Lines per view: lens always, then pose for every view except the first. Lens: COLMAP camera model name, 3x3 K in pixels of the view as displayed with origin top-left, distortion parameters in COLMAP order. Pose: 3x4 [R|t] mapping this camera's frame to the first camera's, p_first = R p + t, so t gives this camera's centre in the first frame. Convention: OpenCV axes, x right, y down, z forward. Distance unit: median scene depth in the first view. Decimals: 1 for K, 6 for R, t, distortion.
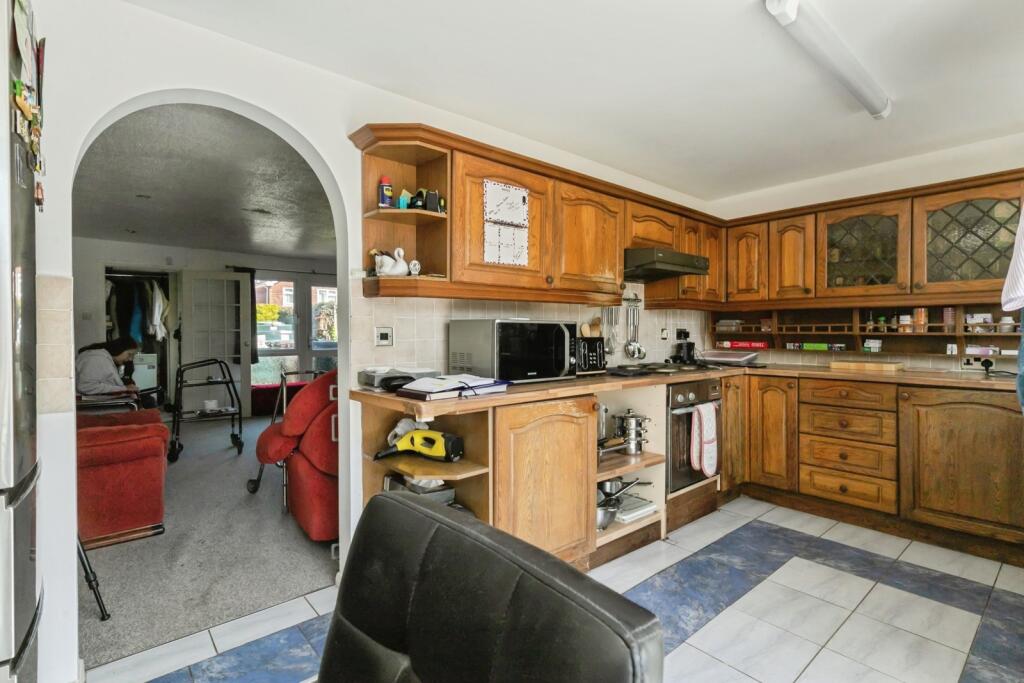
lens RADIAL K [[476.4, 0, 511.9], [0, 476.4, 333.7], [0, 0, 1]] dist [0.004575, 0.000354]
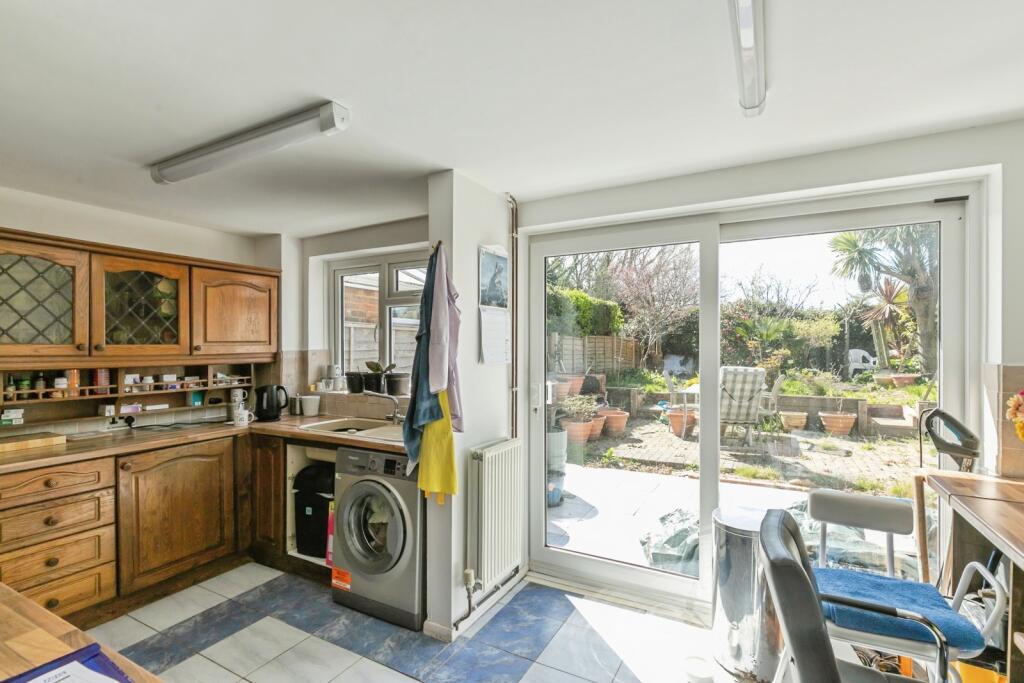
lens RADIAL K [[486.2, 0, 510.6], [0, 486.2, 346.7], [0, 0, 1]] dist [0.002643, 0.000233]
pose [[-0.367861, -0.001277, 0.929880, -0.364027], [0.009375, 0.999943, 0.005083, -0.106210], [-0.929834, 0.010588, -0.367828, 0.632762]]
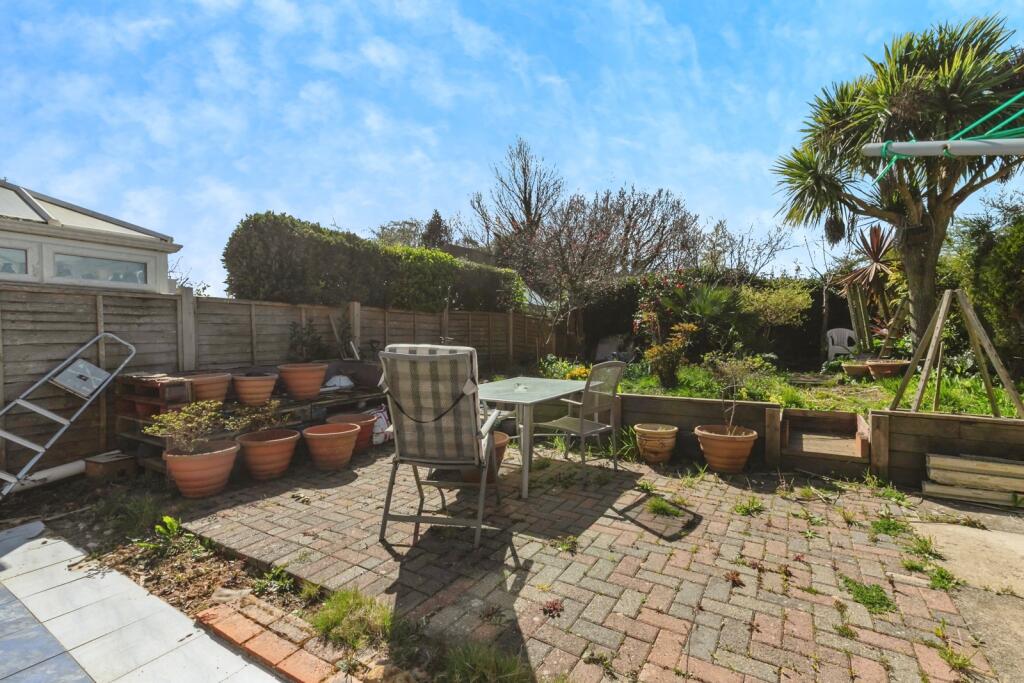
lens RADIAL K [[466.8, 0, 511.3], [0, 466.8, 347.1], [0, 0, 1]] dist [0.001418, -0.000073]
pose [[-0.311821, -0.018763, 0.949956, 0.344872], [0.017962, 0.999510, 0.025637, -0.008855], [-0.949971, 0.025058, -0.311331, -1.023035]]
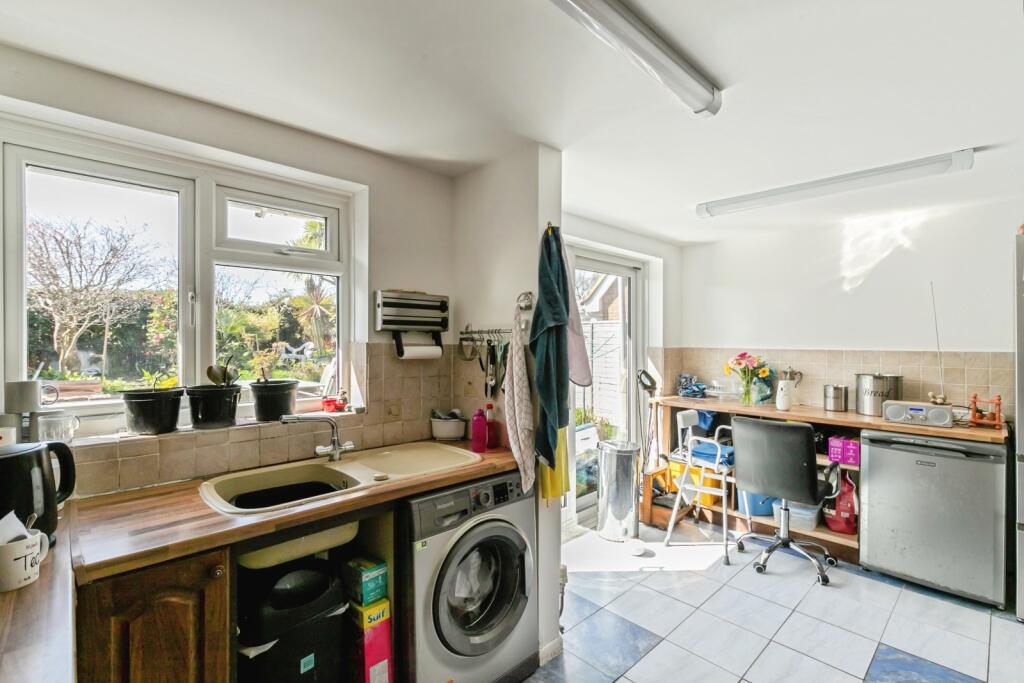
lens RADIAL K [[462.4, 0, 512.0], [0, 462.4, 341.5], [0, 0, 1]] dist [0.001488, -0.000009]
pose [[-0.997824, -0.001329, -0.065923, 0.654045], [-0.002177, 0.999916, 0.012795, -0.105325], [0.065900, 0.012911, -0.997743, 1.207223]]
